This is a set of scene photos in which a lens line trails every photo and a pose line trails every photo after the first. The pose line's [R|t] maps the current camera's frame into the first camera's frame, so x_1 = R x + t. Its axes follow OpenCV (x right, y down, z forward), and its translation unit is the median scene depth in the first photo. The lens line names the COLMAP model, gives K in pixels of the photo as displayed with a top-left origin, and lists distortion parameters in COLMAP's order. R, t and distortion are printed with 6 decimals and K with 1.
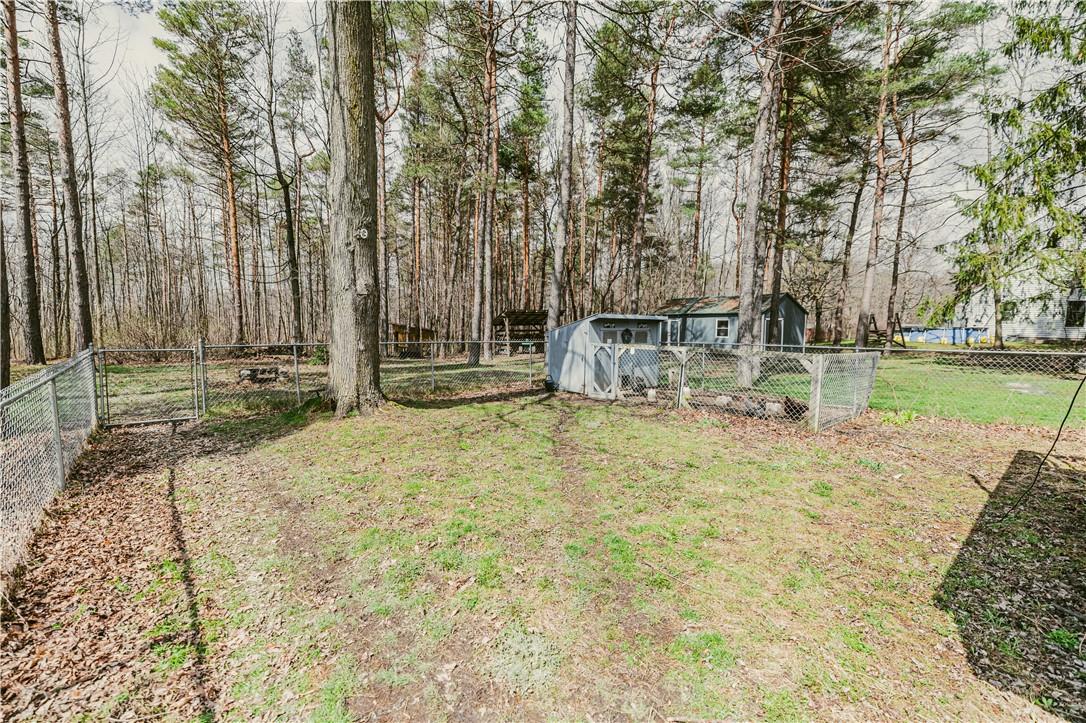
lens RADIAL K [[459.8, 0, 539.4], [0, 459.8, 369.4], [0, 0, 1]] dist [0.002696, 0.000101]
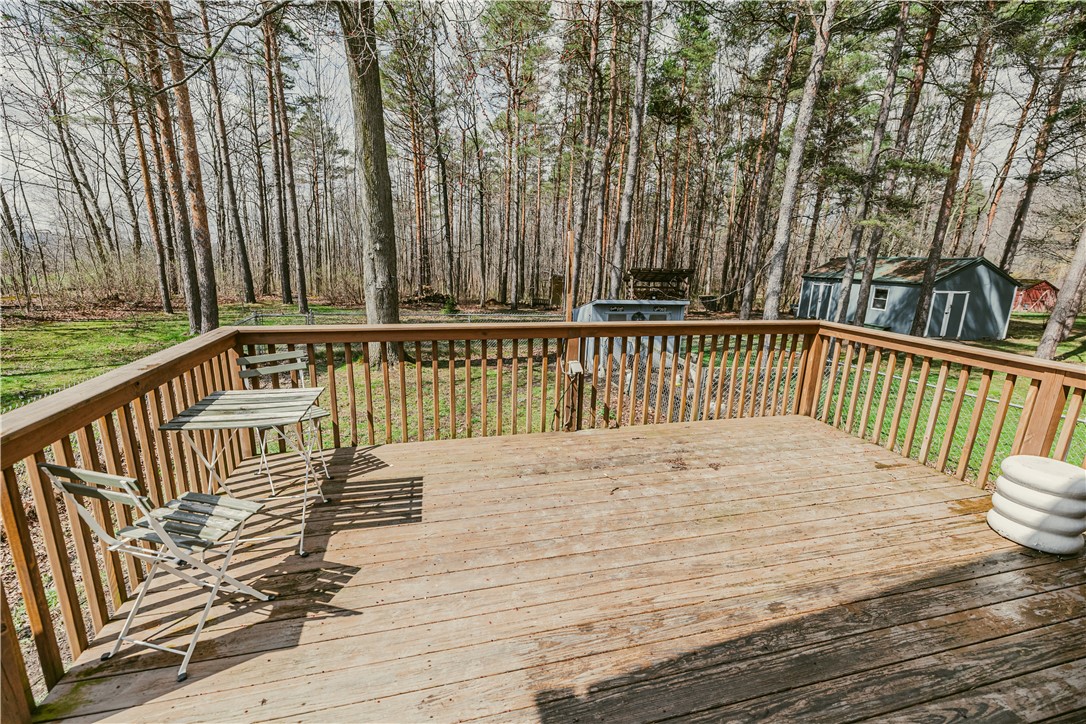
lens RADIAL K [[459.8, 0, 532.9], [0, 459.8, 368.3], [0, 0, 1]] dist [0.002696, 0.000101]
pose [[0.900485, 0.121386, -0.417603, 0.328980], [-0.066103, 0.987303, 0.144442, -0.074325], [0.429834, -0.102463, 0.897075, -0.057845]]
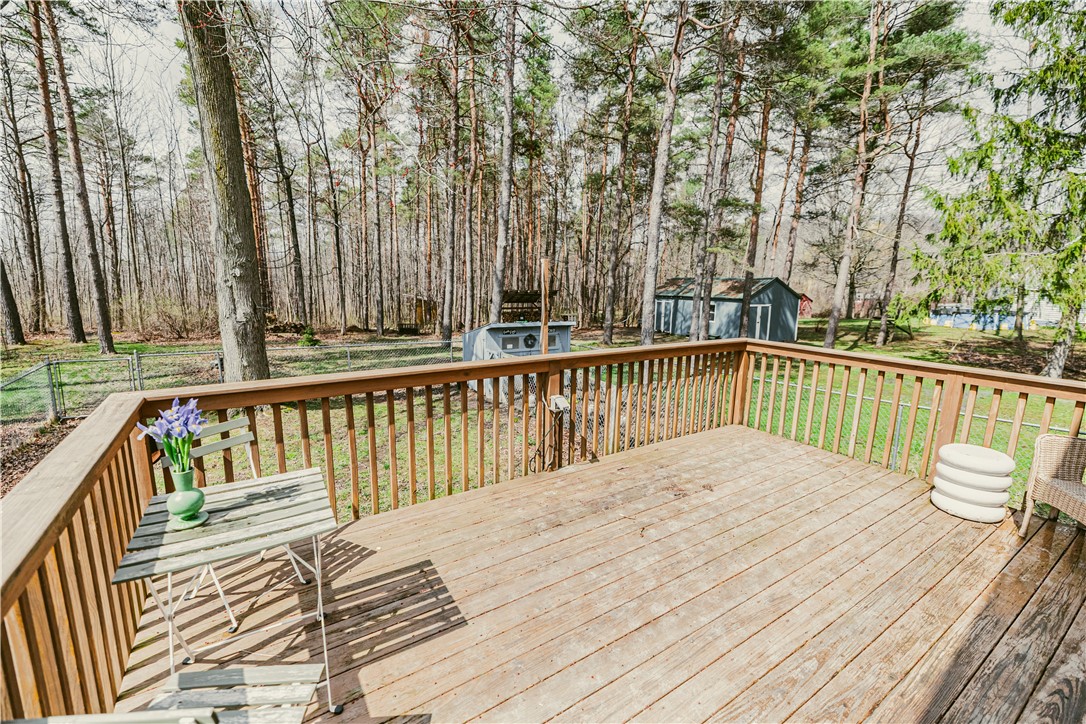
lens RADIAL K [[459.8, 0, 538.1], [0, 459.8, 364.6], [0, 0, 1]] dist [0.002696, 0.000101]
pose [[0.992125, 0.032466, -0.120970, 0.260348], [-0.023112, 0.996690, 0.077937, -0.077547], [0.123100, -0.074527, 0.989592, -0.055688]]
